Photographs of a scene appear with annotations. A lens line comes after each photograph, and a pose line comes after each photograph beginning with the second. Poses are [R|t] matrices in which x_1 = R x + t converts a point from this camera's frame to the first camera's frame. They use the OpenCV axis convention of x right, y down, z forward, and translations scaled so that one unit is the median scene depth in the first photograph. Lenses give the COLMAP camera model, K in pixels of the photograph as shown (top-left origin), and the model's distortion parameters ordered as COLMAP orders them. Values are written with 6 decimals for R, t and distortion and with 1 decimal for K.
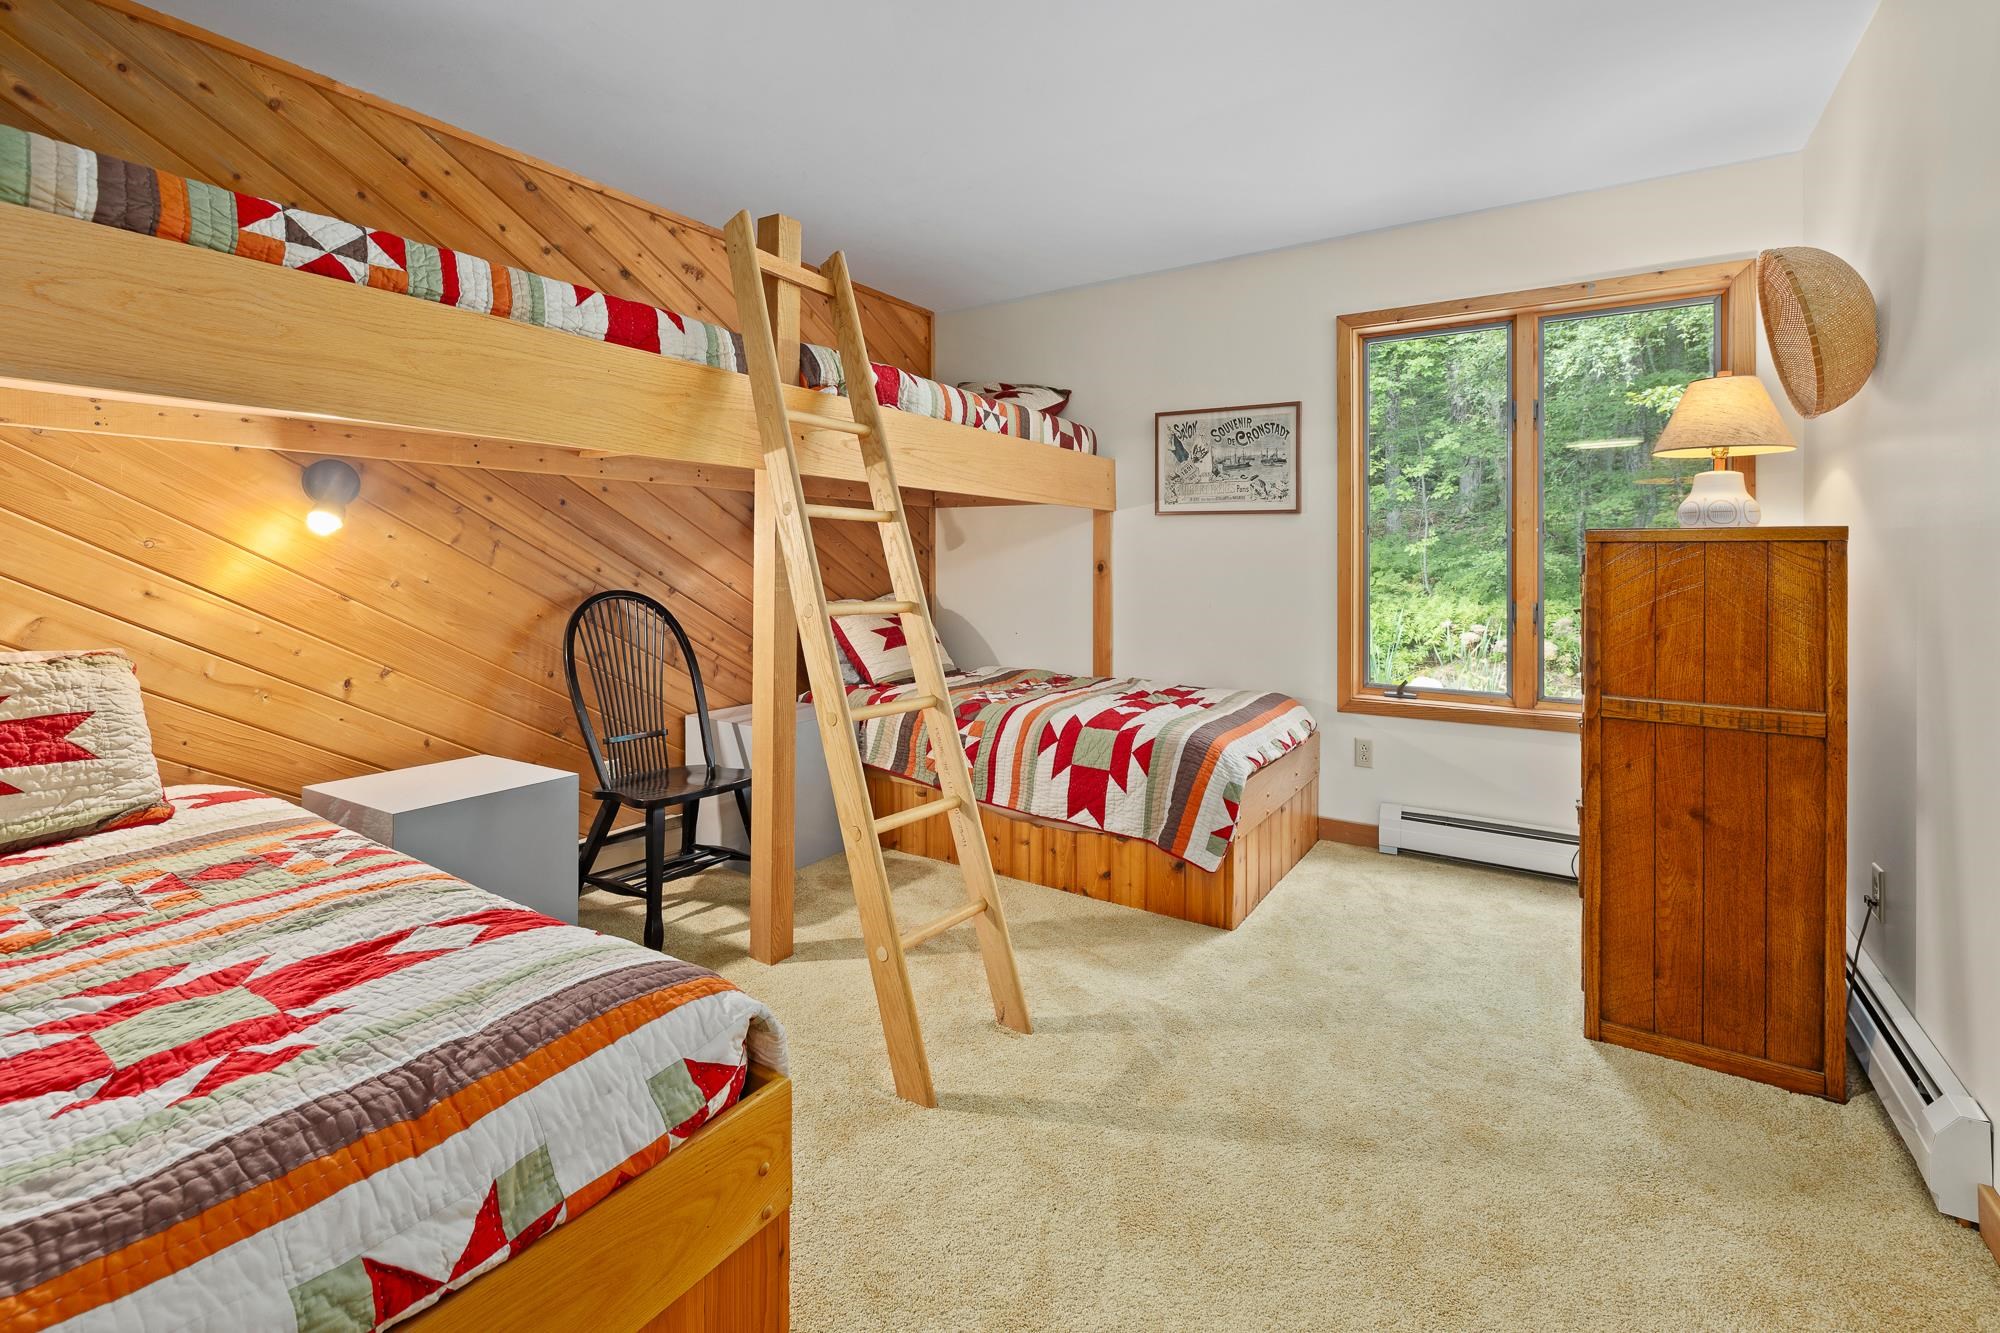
lens RADIAL K [[855.7, 0, 1000.0], [0, 855.7, 666.5], [0, 0, 1]] dist [-0.000004, 0.000001]
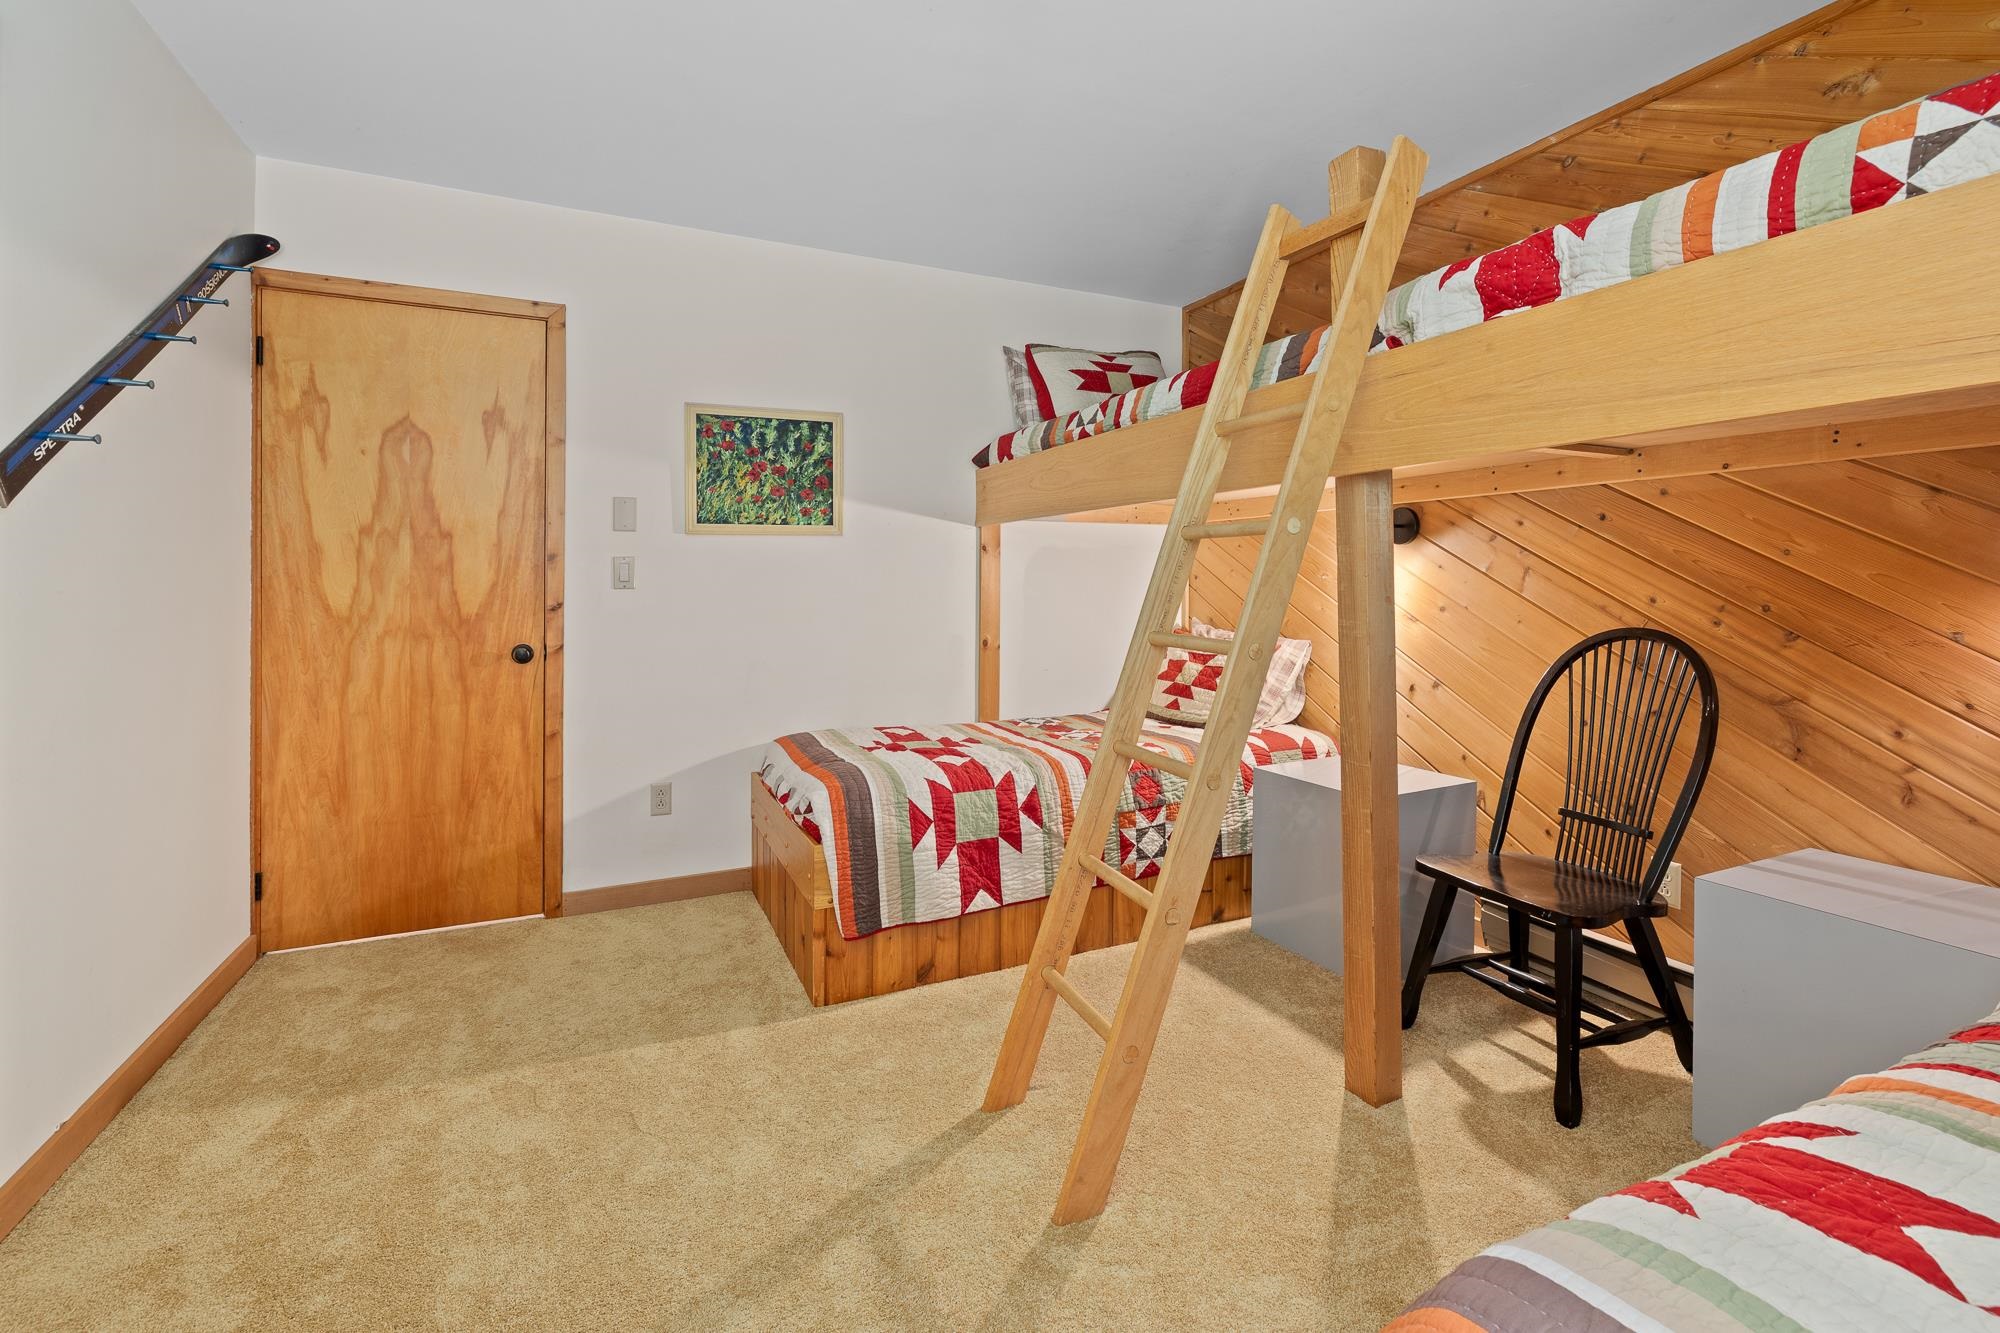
lens RADIAL K [[869.6, 0, 1000.0], [0, 869.6, 666.5], [0, 0, 1]] dist [0.000279, 0.000016]
pose [[-0.529355, 0.074705, -0.845105, 0.533680], [-0.109778, 0.981710, 0.155543, -0.124412], [0.841268, 0.175112, -0.511472, 1.020933]]
